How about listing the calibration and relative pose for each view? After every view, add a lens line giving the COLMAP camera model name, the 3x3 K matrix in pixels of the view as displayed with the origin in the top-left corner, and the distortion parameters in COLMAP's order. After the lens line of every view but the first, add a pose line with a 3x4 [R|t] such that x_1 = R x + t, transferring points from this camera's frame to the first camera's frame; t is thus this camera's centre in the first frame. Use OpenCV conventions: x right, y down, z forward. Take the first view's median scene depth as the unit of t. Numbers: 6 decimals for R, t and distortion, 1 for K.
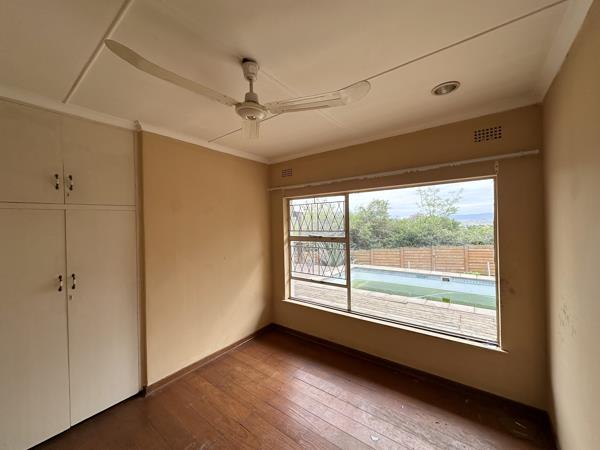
lens RADIAL K [[238.6, 0, 300.8], [0, 238.6, 223.5], [0, 0, 1]] dist [0.000653, 0.000195]
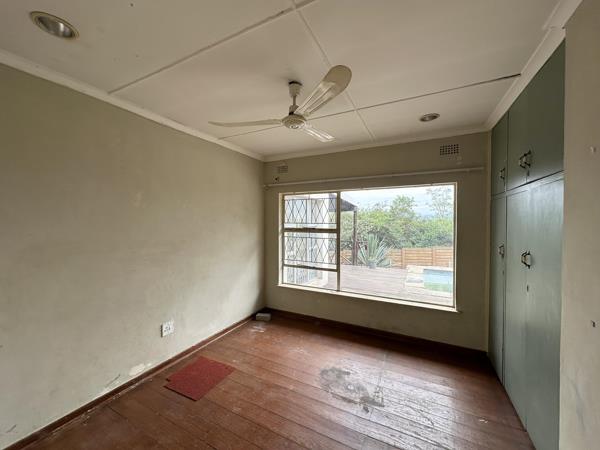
lens RADIAL K [[238.6, 0, 300.3], [0, 238.6, 223.3], [0, 0, 1]] dist [0.000653, 0.000195]
pose [[0.985809, 0.025816, 0.165873, -0.164686], [-0.026622, 0.999642, 0.002636, 0.028782], [-0.165745, -0.007014, 0.986144, -0.115837]]
